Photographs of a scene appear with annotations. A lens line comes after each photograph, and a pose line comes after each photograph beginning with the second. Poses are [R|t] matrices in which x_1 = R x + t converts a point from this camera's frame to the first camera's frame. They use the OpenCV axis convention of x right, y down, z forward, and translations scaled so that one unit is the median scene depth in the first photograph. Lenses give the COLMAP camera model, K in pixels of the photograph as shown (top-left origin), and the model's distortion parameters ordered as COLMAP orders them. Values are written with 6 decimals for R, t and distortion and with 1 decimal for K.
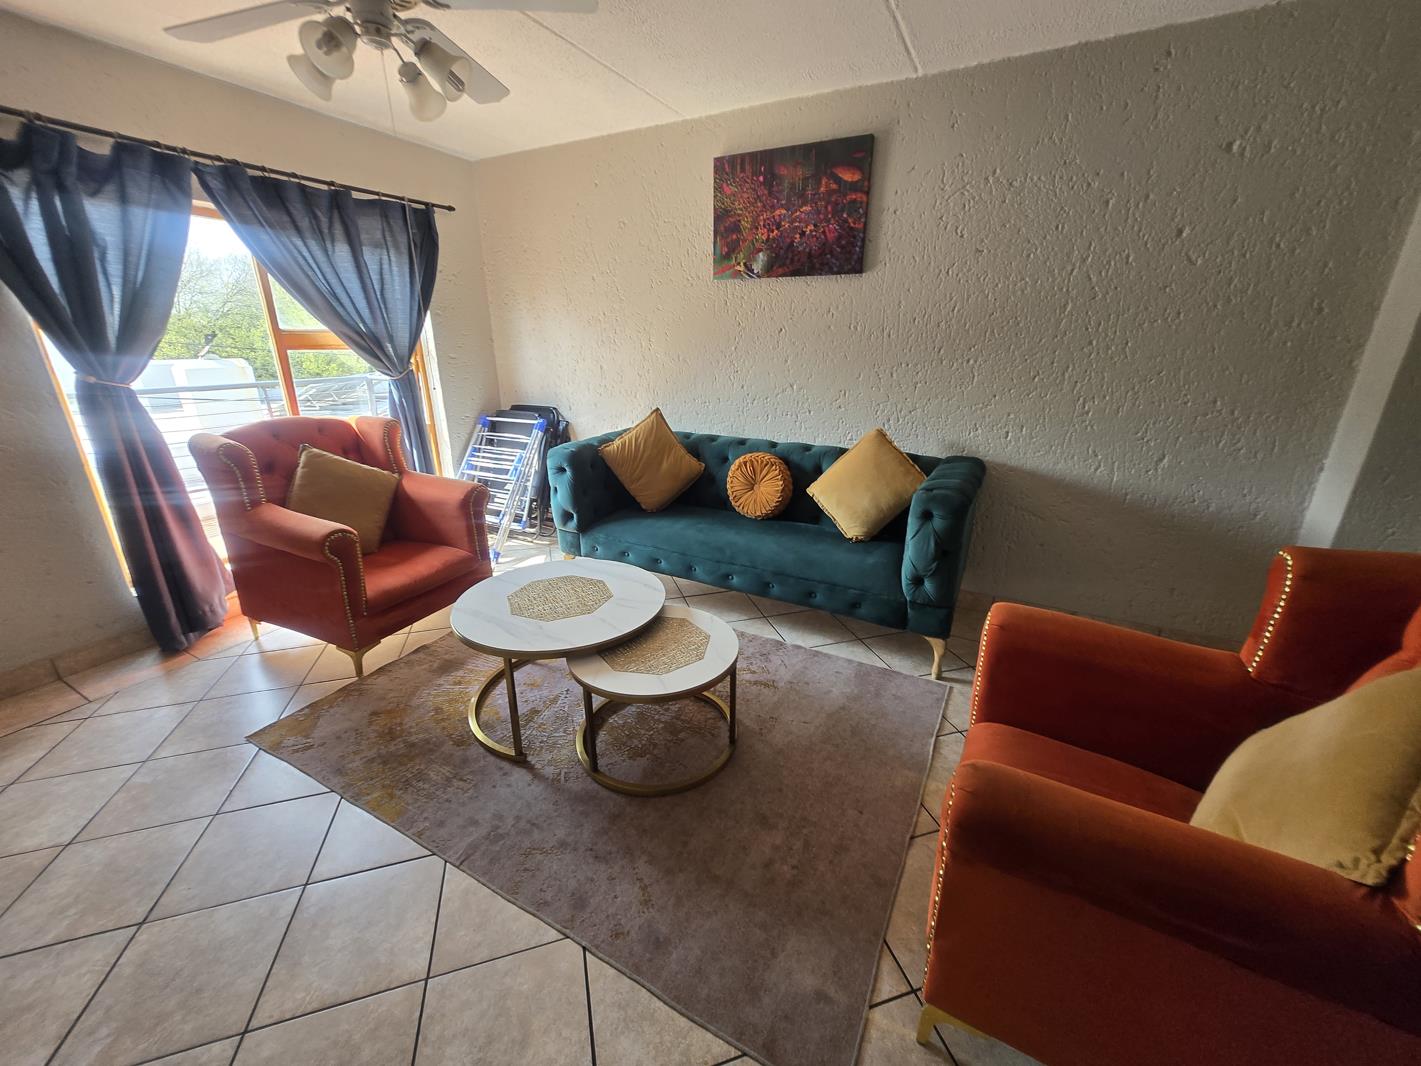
lens RADIAL K [[543.4, 0, 710.5], [0, 543.4, 533.0], [0, 0, 1]] dist [0.001246, 0.000449]
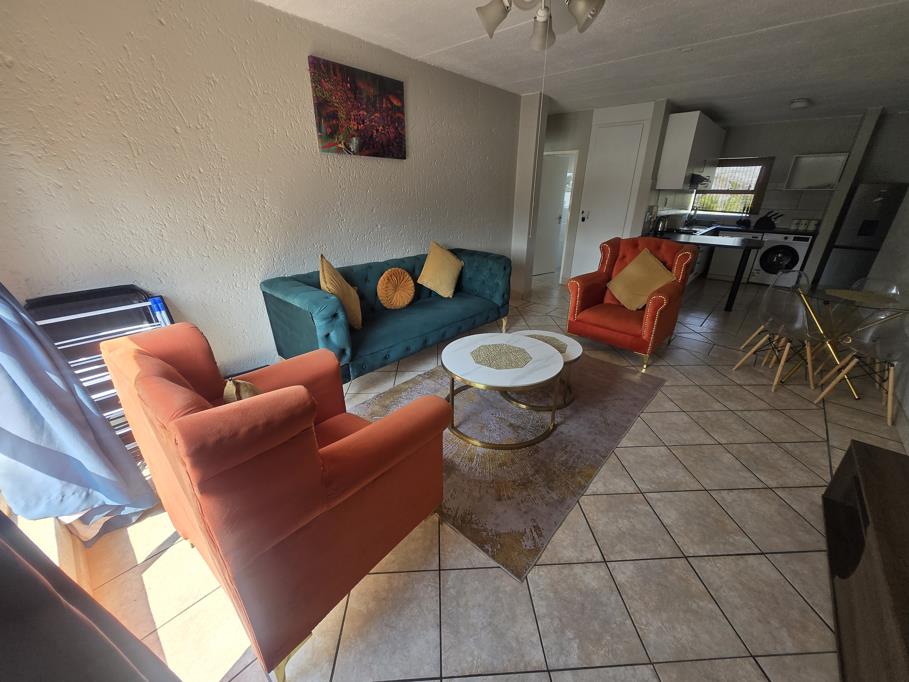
lens RADIAL K [[353.8, 0, 451.0], [0, 353.8, 342.7], [0, 0, 1]] dist [0.000920, 0.000087]
pose [[0.251853, -0.385016, 0.887881, -0.938420], [0.322626, 0.898375, 0.298052, -0.218141], [-0.912405, 0.211388, 0.350474, 0.546772]]
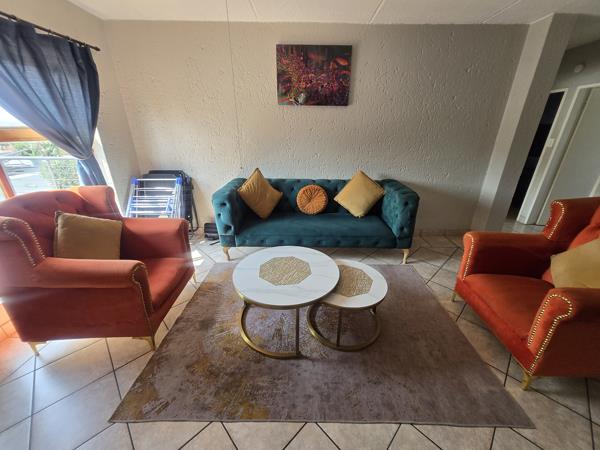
lens RADIAL K [[229.5, 0, 300.0], [0, 229.5, 225.0], [0, 0, 1]] dist [0.001246, 0.000449]
pose [[0.889145, -0.170228, 0.424786, -0.404891], [0.149951, 0.985370, 0.081003, -0.072736], [-0.432360, -0.008326, 0.901663, 0.171791]]
